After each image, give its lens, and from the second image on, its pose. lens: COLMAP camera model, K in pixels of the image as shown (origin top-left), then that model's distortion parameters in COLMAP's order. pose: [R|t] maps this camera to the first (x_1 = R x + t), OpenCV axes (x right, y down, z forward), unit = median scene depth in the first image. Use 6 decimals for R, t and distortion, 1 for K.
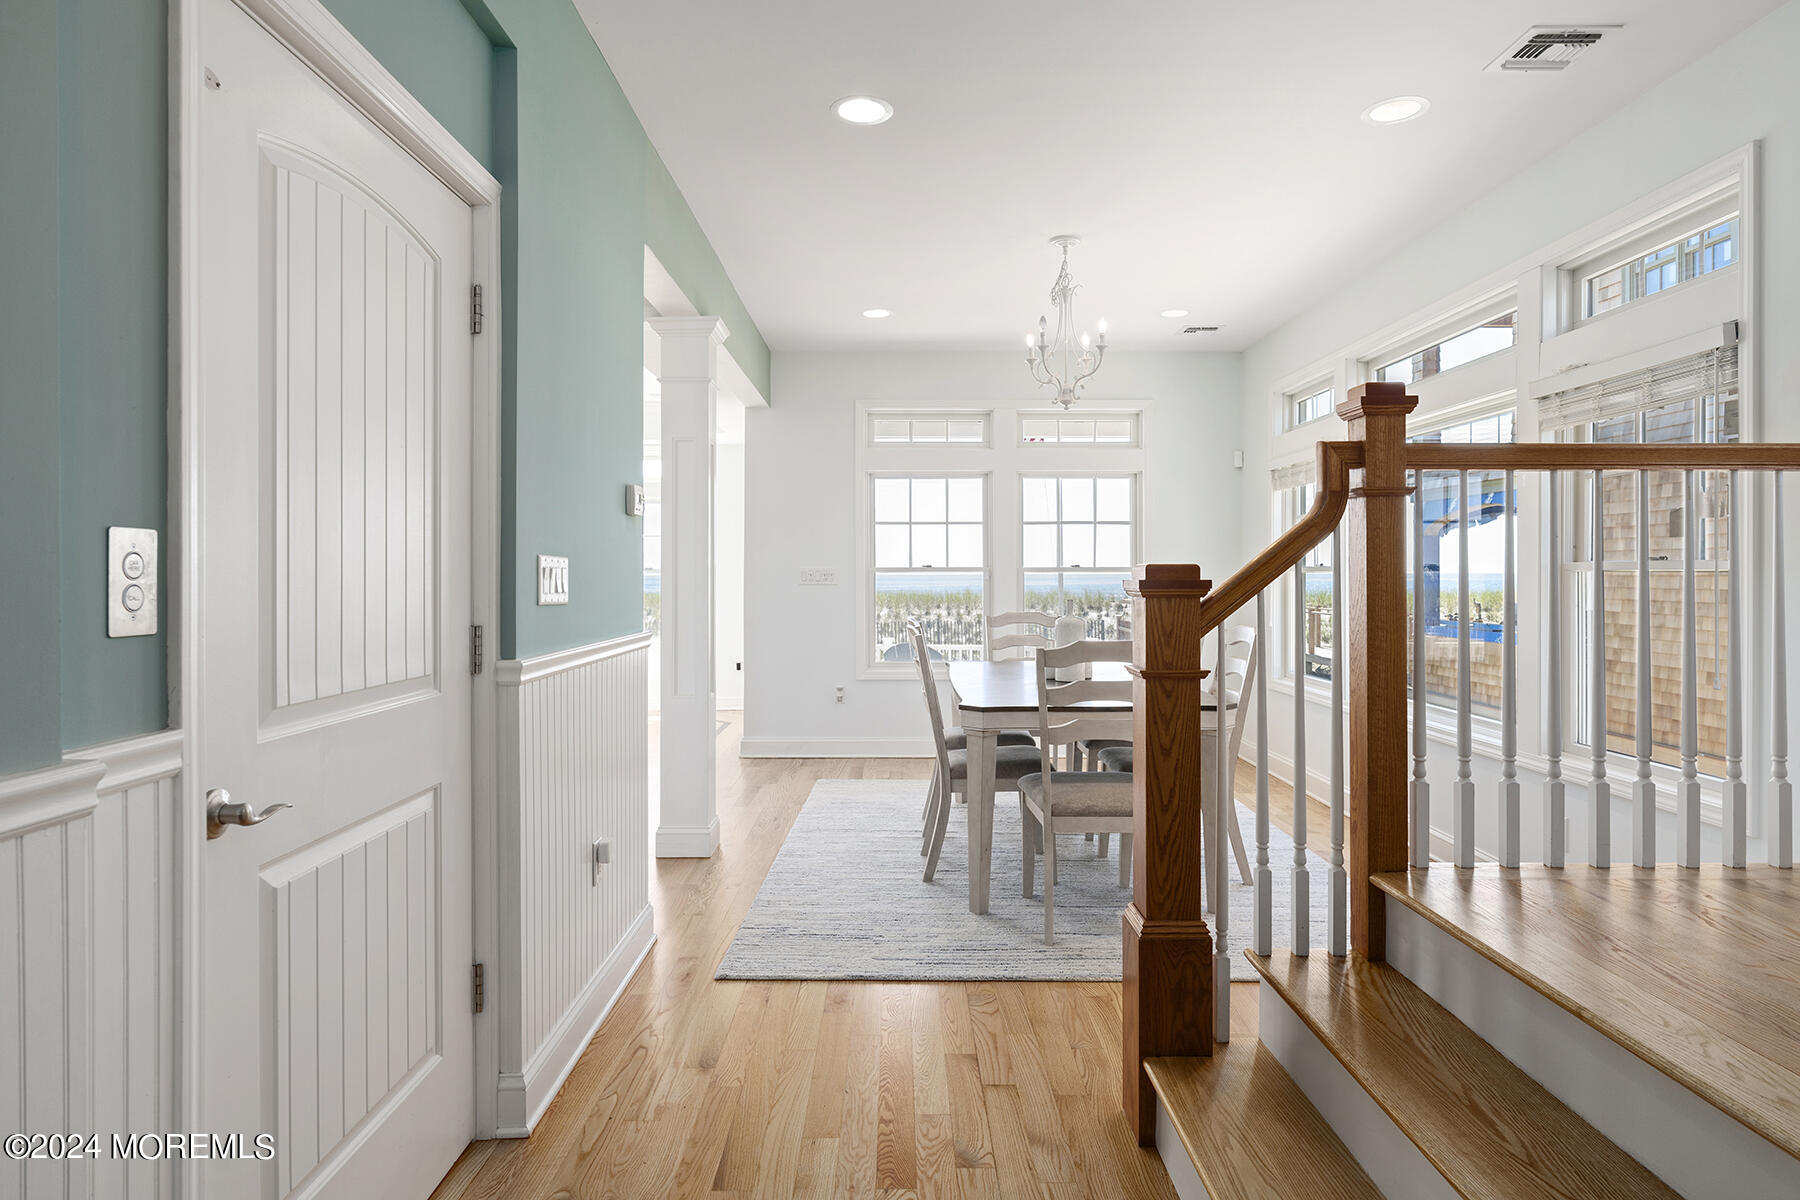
lens RADIAL K [[1029.1, 0, 897.5], [0, 1029.1, 580.5], [0, 0, 1]] dist [-0.005302, 0.002552]
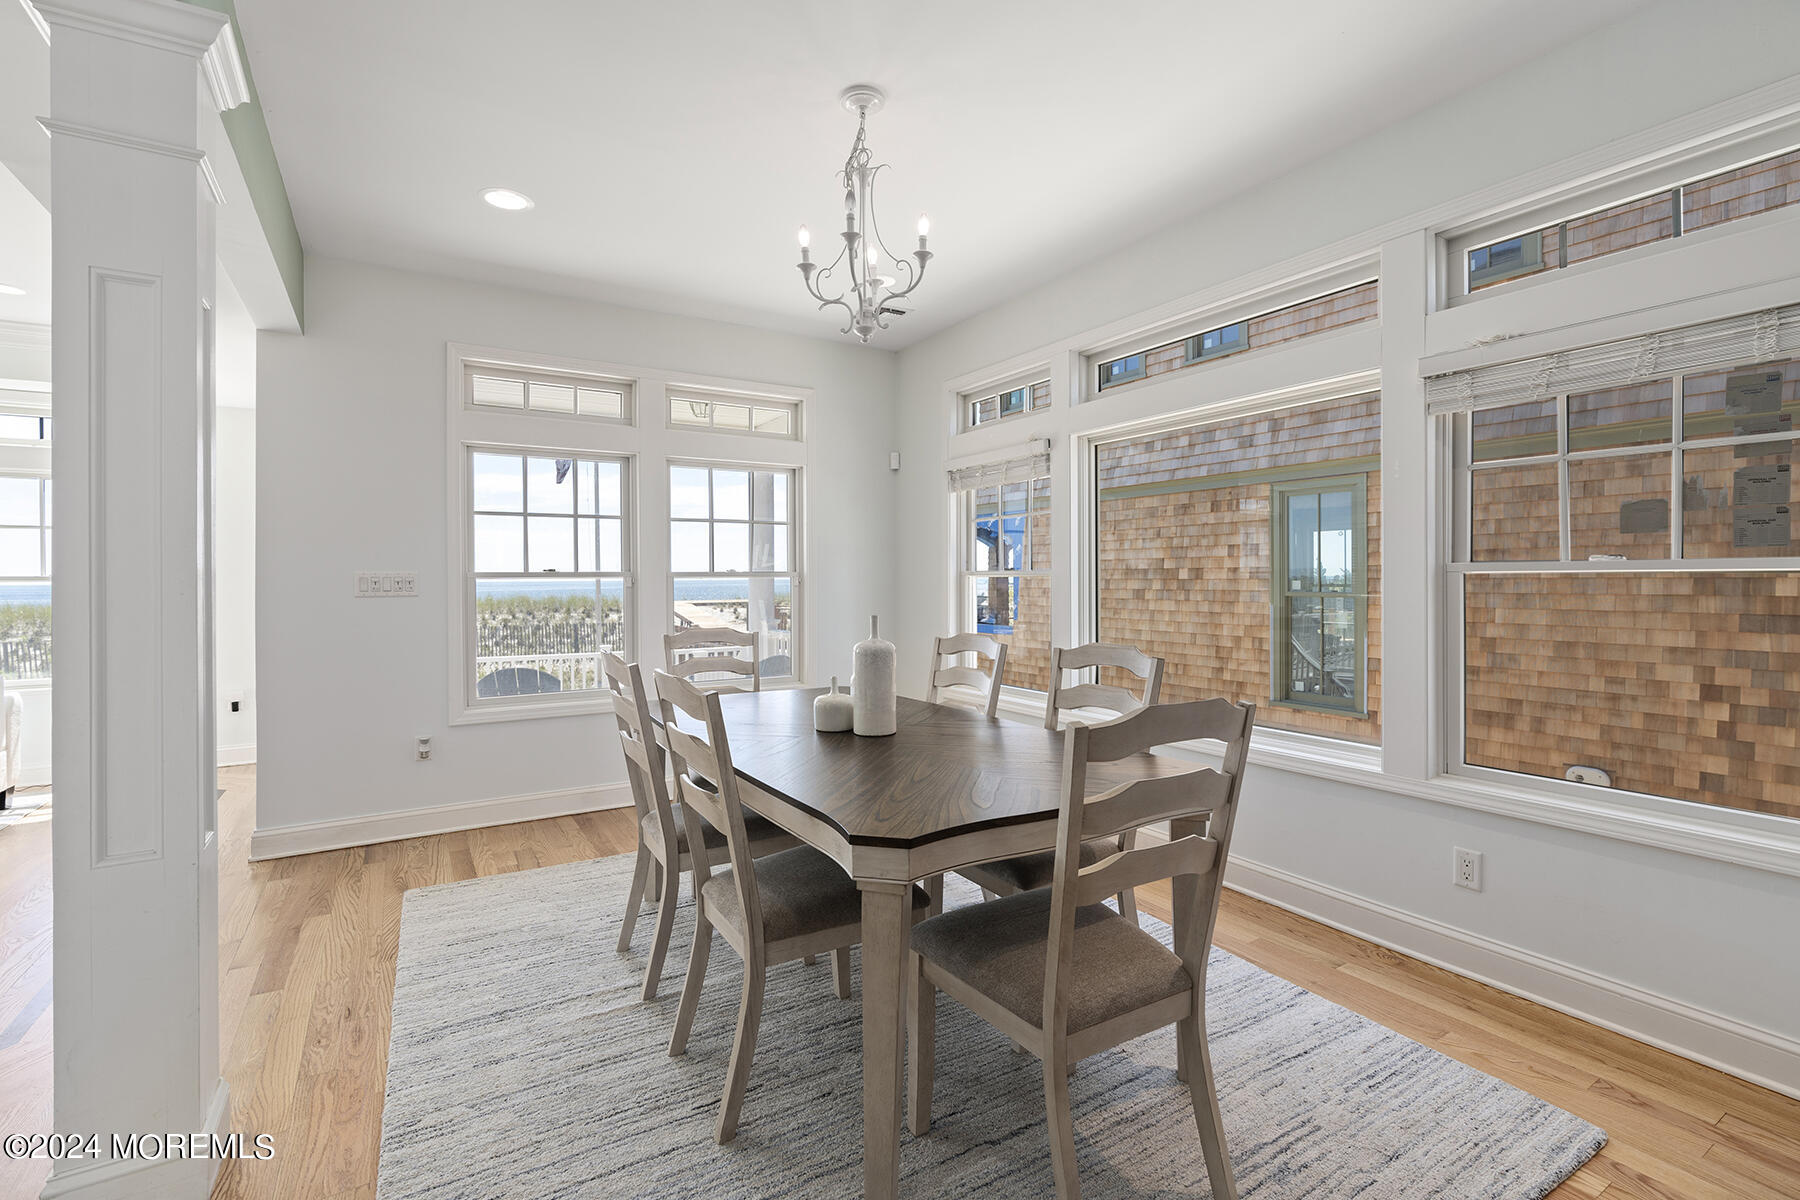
lens RADIAL K [[814.1, 0, 893.7], [0, 814.1, 579.1], [0, 0, 1]] dist [-0.008078, 0.000192]
pose [[0.855032, -0.003160, 0.518565, -0.133131], [0.007345, 0.999955, -0.006017, -0.003217], [-0.518523, 0.008954, 0.855017, 0.664628]]
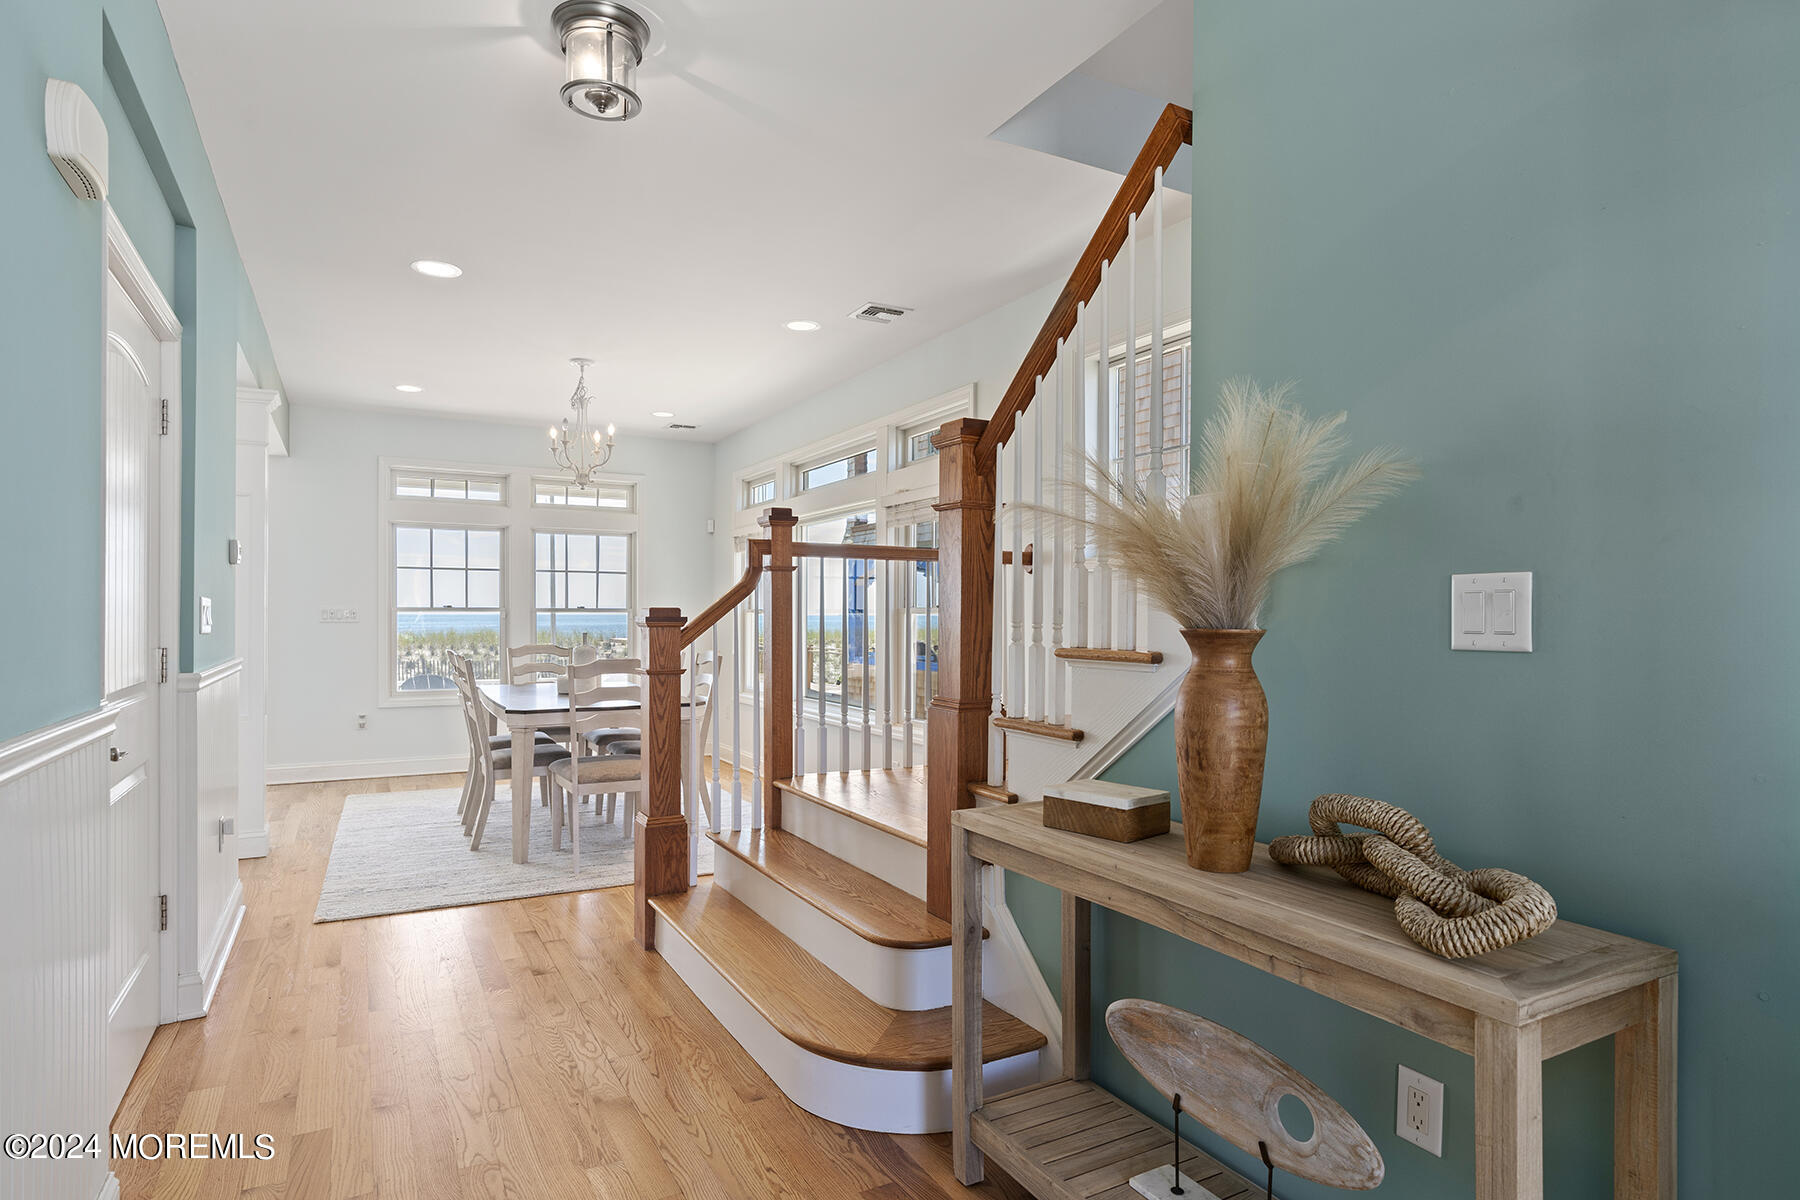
lens RADIAL K [[978.9, 0, 892.7], [0, 978.9, 618.0], [0, 0, 1]] dist [-0.004471, -0.000288]
pose [[0.878549, 0.003451, 0.477639, -0.109905], [-0.001902, 0.999991, -0.003726, 0.004254], [-0.477648, 0.002365, 0.878548, -0.378151]]
